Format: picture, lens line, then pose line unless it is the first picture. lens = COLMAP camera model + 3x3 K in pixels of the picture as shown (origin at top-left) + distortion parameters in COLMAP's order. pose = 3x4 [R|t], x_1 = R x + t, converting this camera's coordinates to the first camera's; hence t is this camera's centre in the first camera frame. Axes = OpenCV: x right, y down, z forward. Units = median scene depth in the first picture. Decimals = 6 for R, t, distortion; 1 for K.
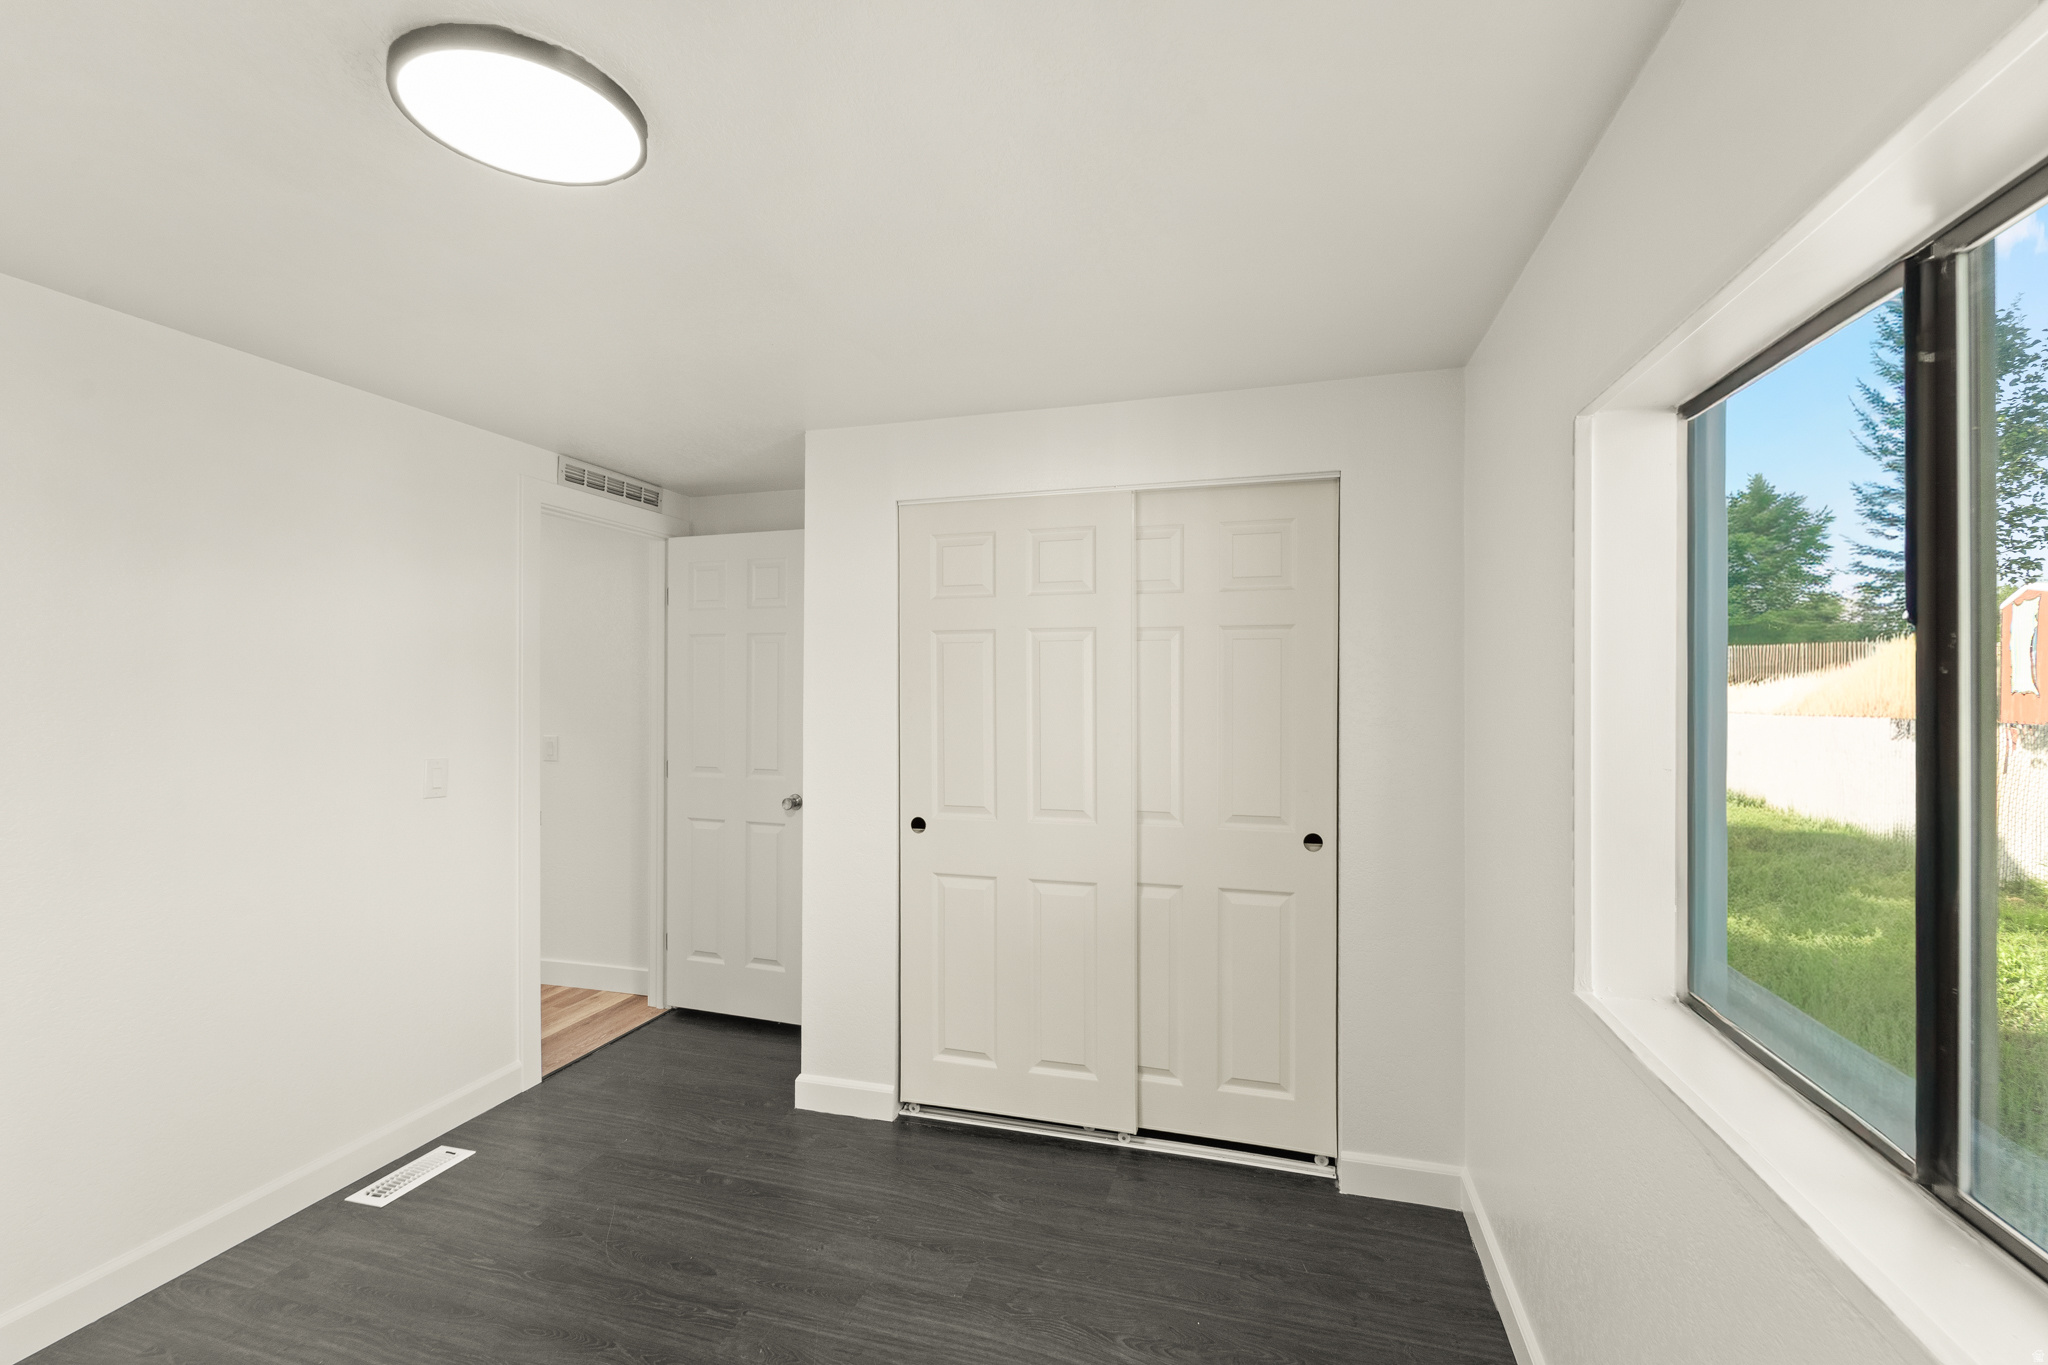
lens RADIAL K [[843.7, 0, 1031.9], [0, 843.7, 688.9], [0, 0, 1]] dist [0.006841, -0.003248]
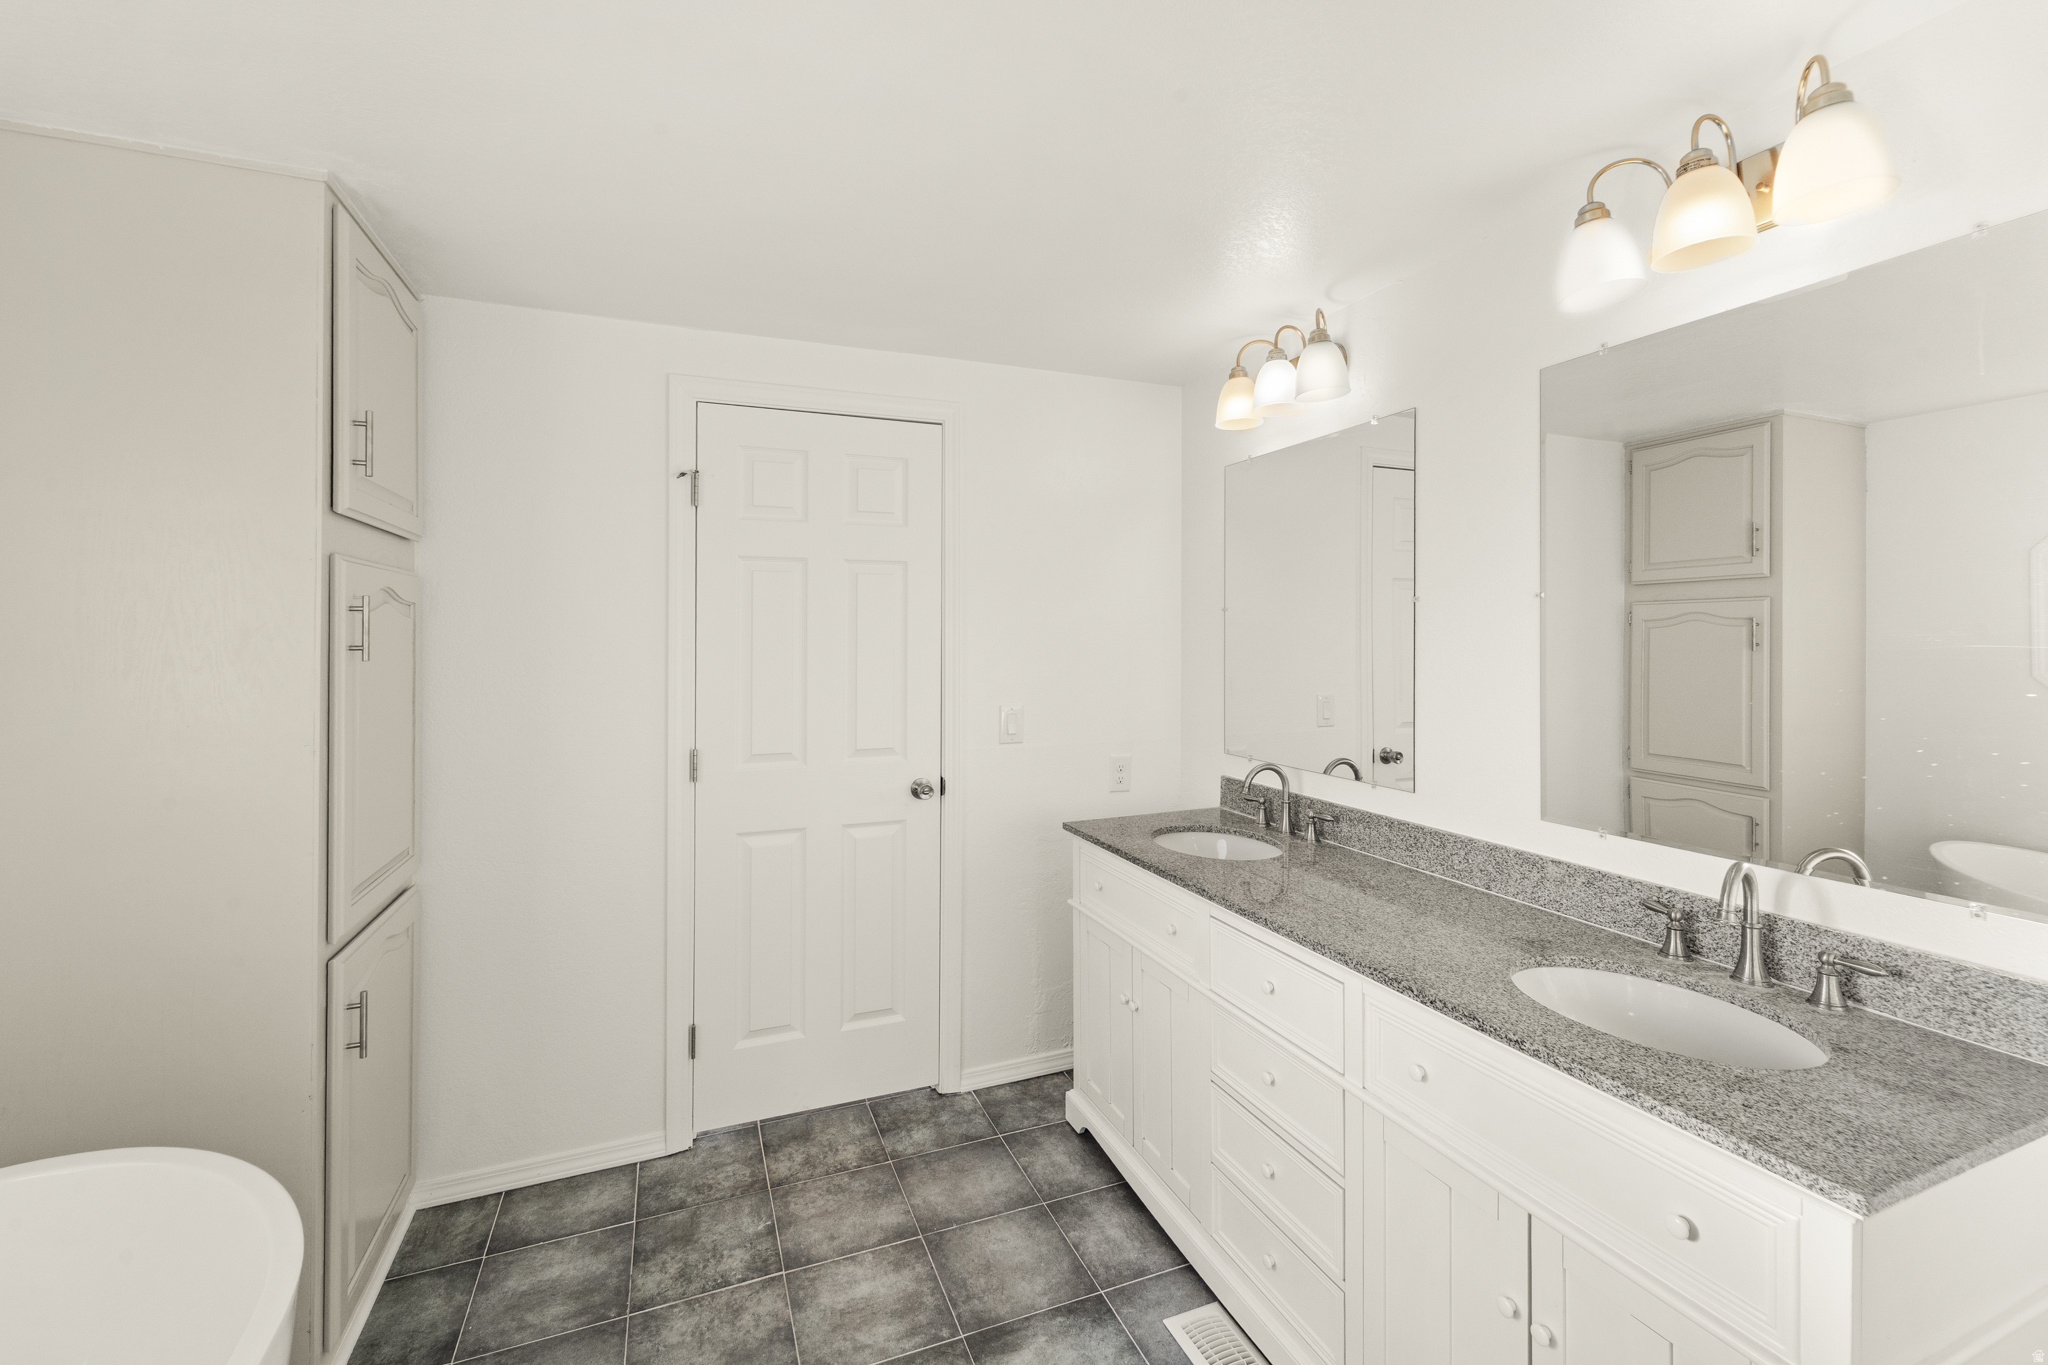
lens RADIAL K [[843.7, 0, 1086.1], [0, 843.7, 624.4], [0, 0, 1]] dist [0.006841, -0.003248]
pose [[0.807056, -0.000568, 0.590475, -0.337299], [0.001300, 0.999999, -0.000816, 0.002234], [-0.590474, 0.001426, 0.807056, 0.078700]]
